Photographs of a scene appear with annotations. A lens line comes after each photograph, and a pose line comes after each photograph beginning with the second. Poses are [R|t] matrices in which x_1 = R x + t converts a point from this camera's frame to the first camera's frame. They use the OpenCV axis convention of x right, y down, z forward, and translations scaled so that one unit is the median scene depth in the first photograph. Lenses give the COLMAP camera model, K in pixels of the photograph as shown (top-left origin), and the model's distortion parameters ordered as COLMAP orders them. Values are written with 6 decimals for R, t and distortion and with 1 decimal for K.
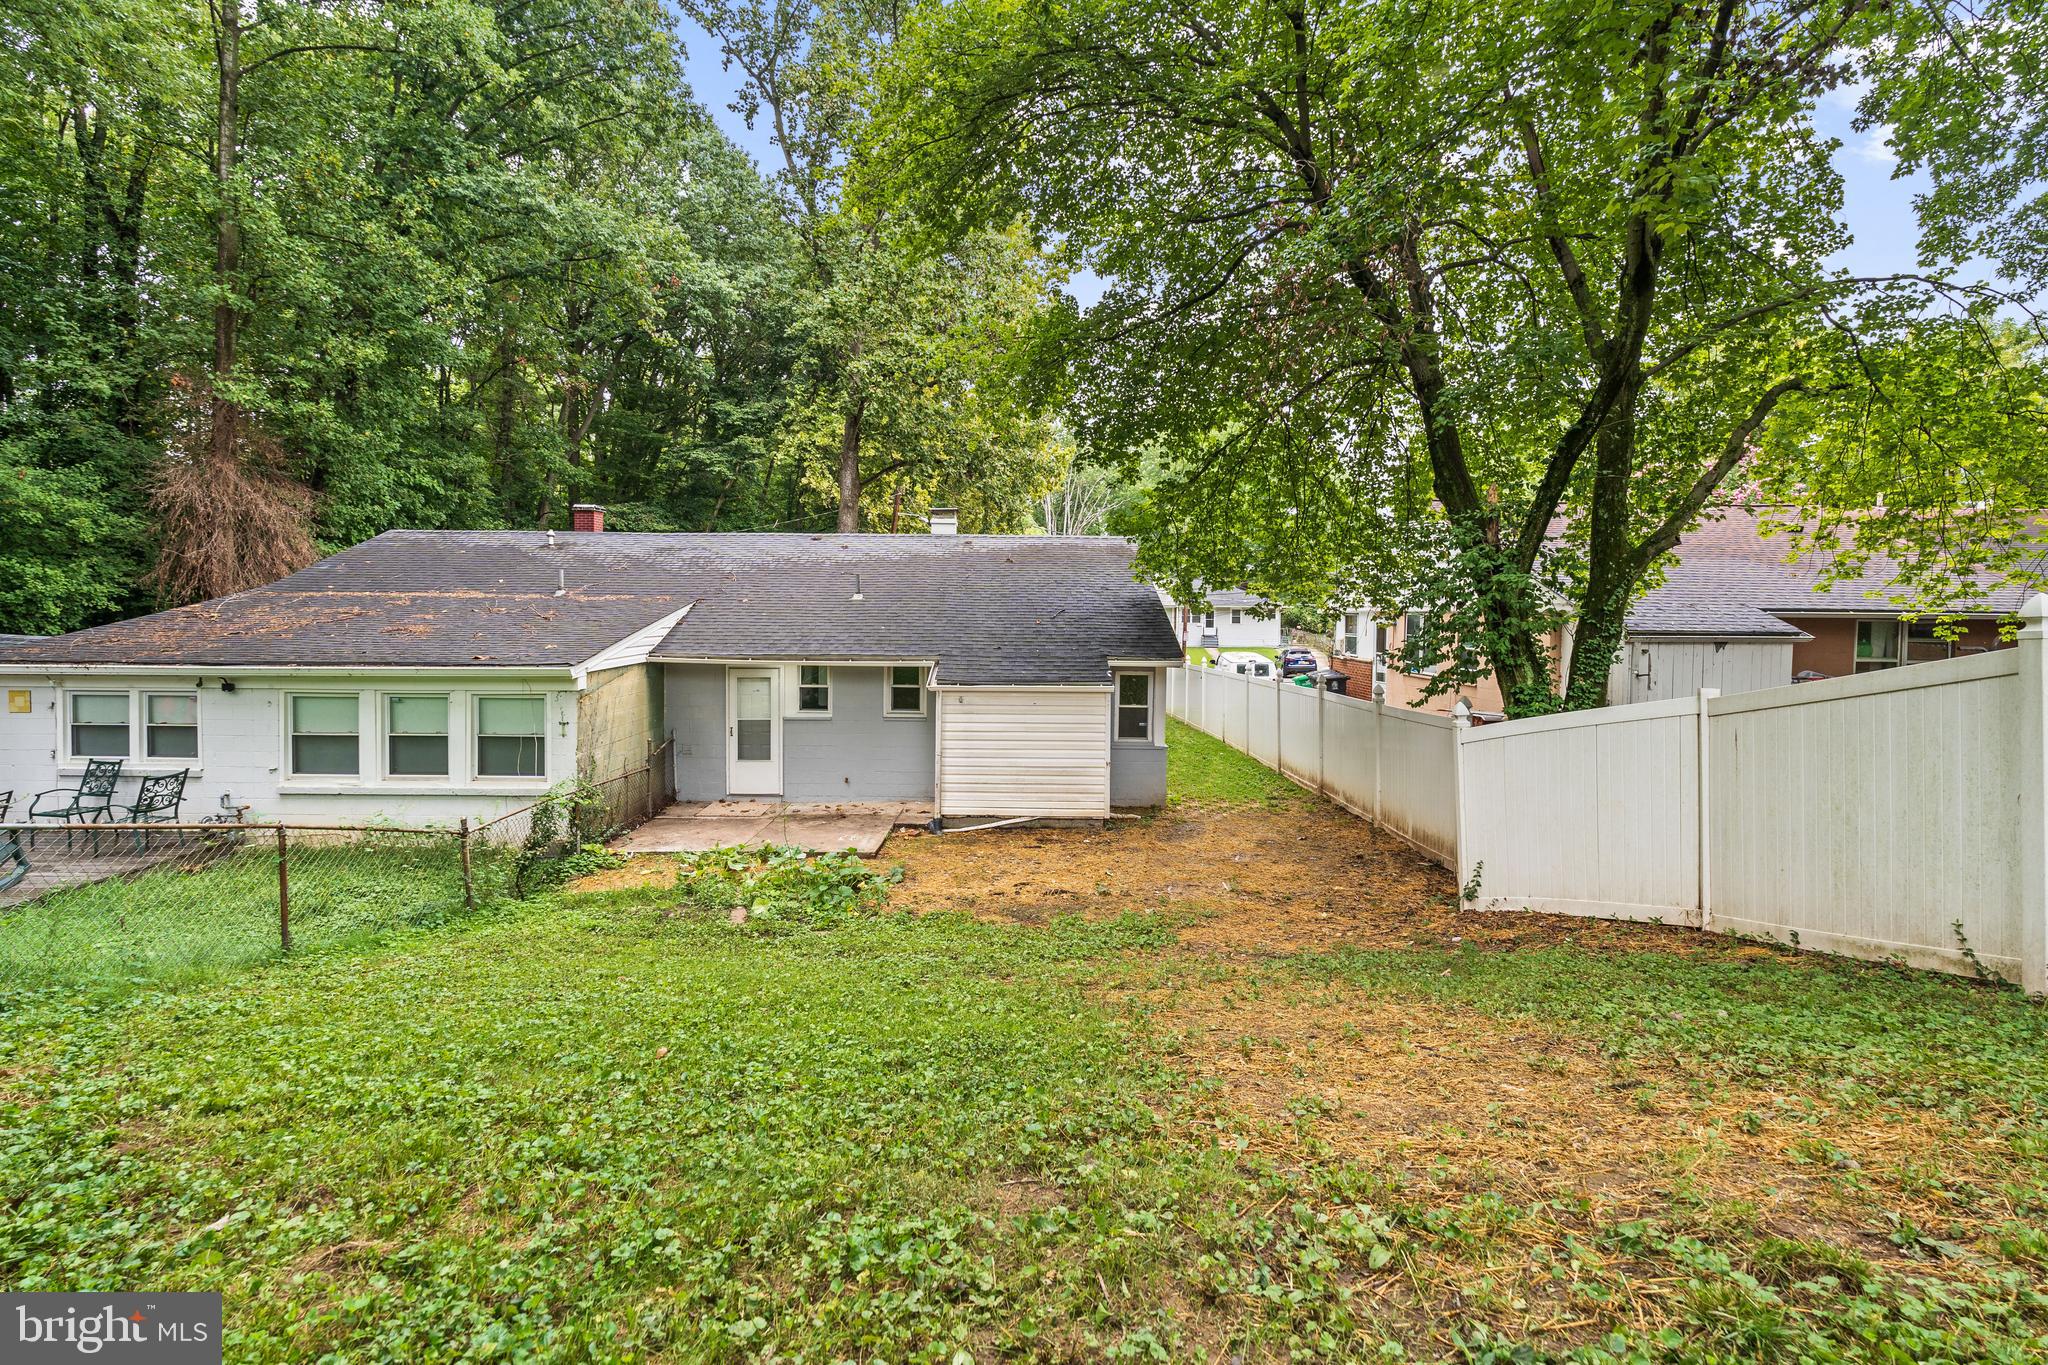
lens RADIAL K [[921.3, 0, 1008.3], [0, 921.3, 677.4], [0, 0, 1]] dist [-0.001870, -0.000407]
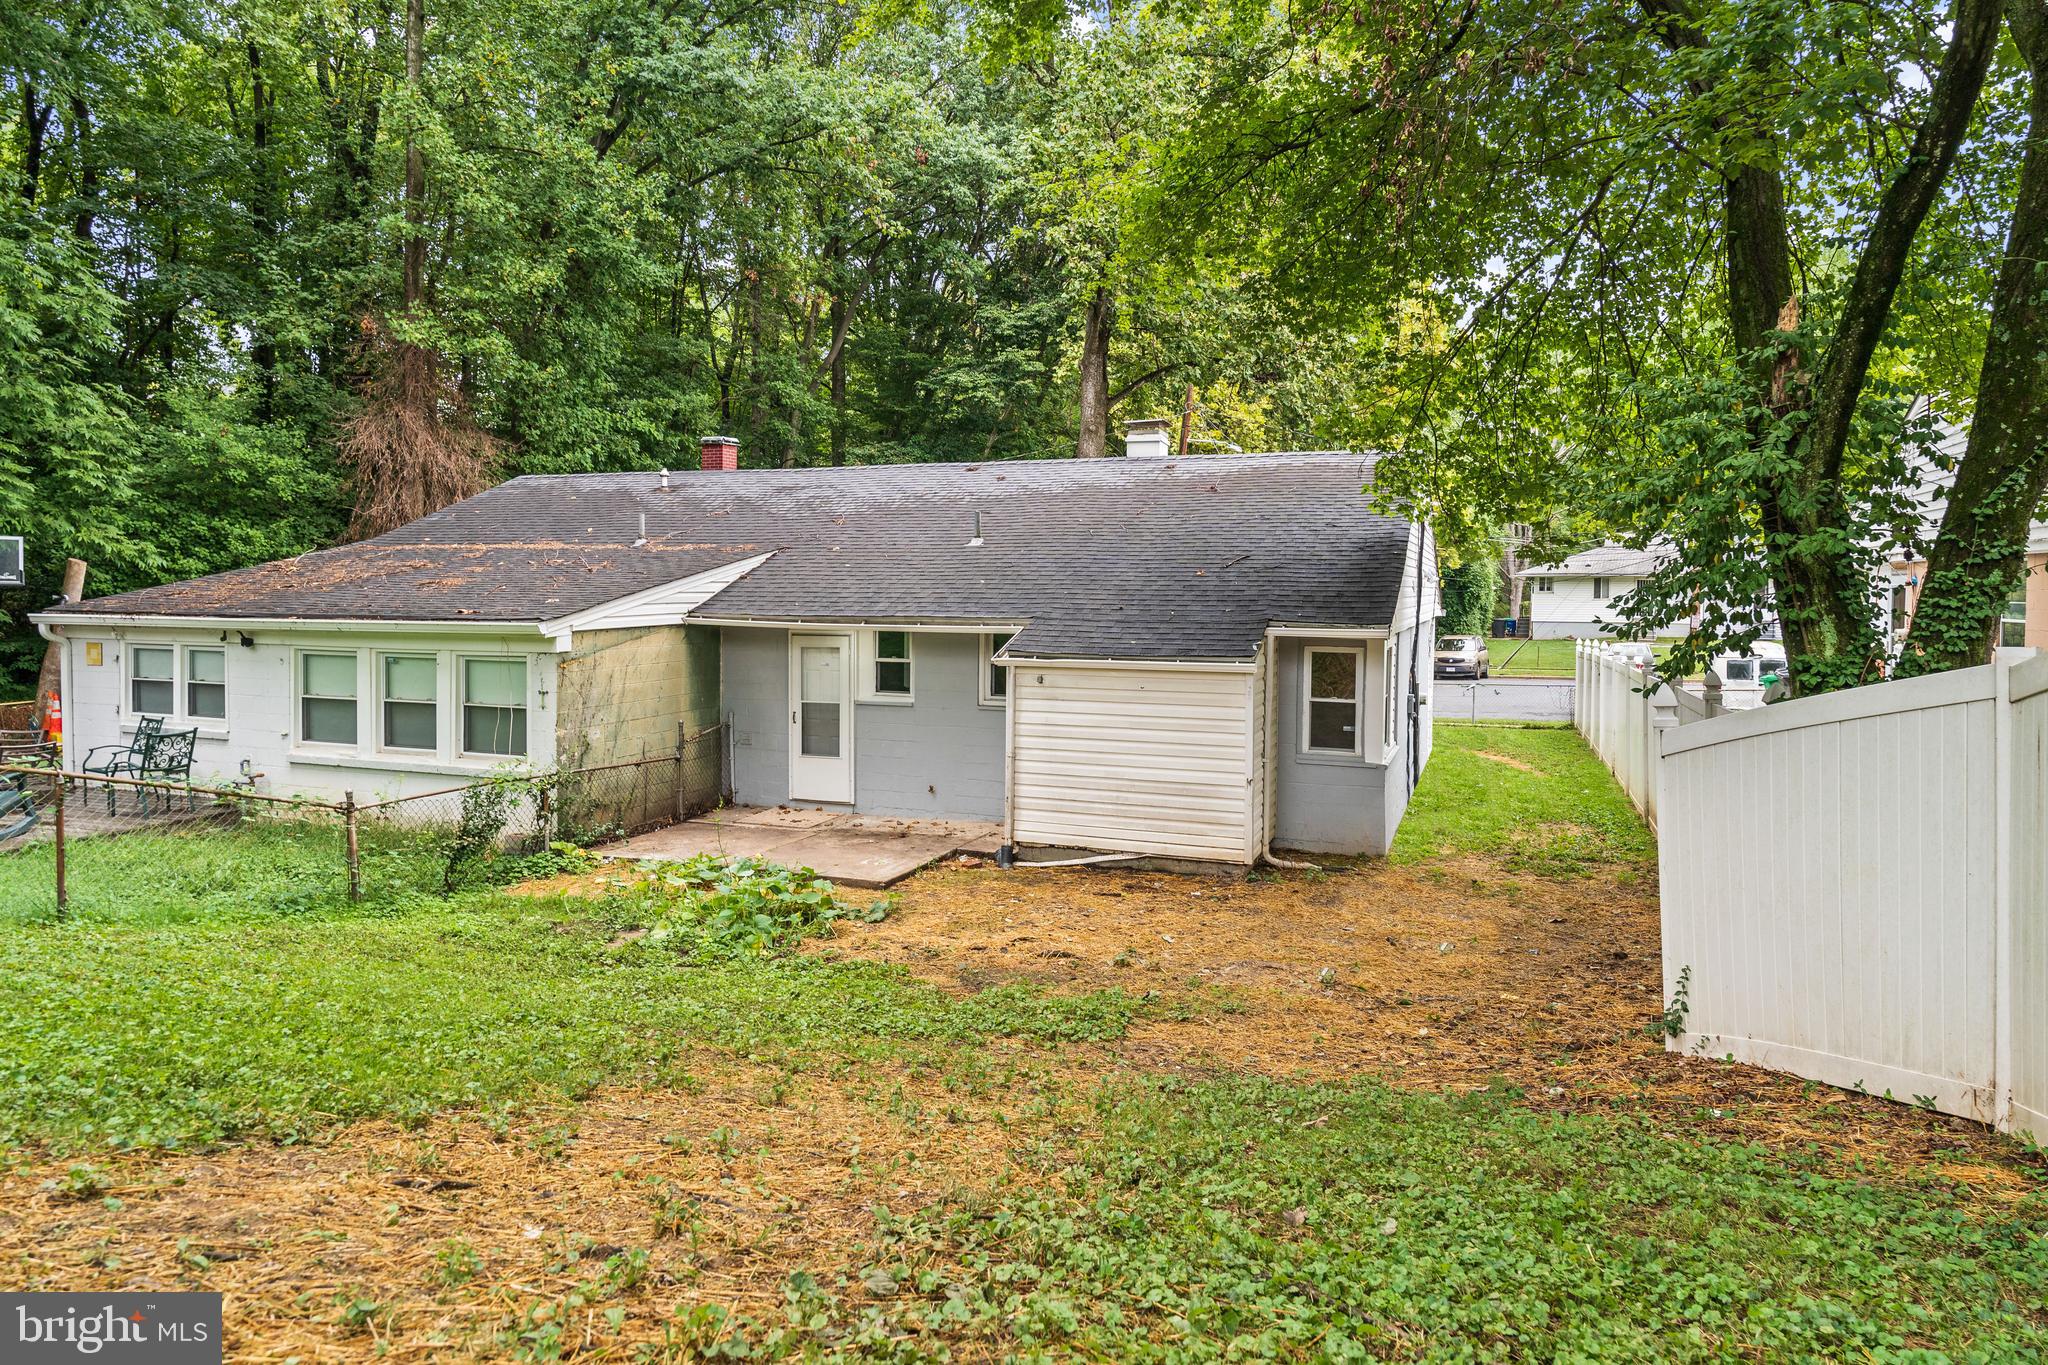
lens RADIAL K [[1263.5, 0, 1024.6], [0, 1263.5, 674.2], [0, 0, 1]] dist [-0.000962, -0.000959]
pose [[0.934673, 0.022926, -0.354768, 0.261389], [-0.025110, 0.999683, -0.001553, 0.020645], [0.354621, 0.010360, 0.934953, 0.085650]]
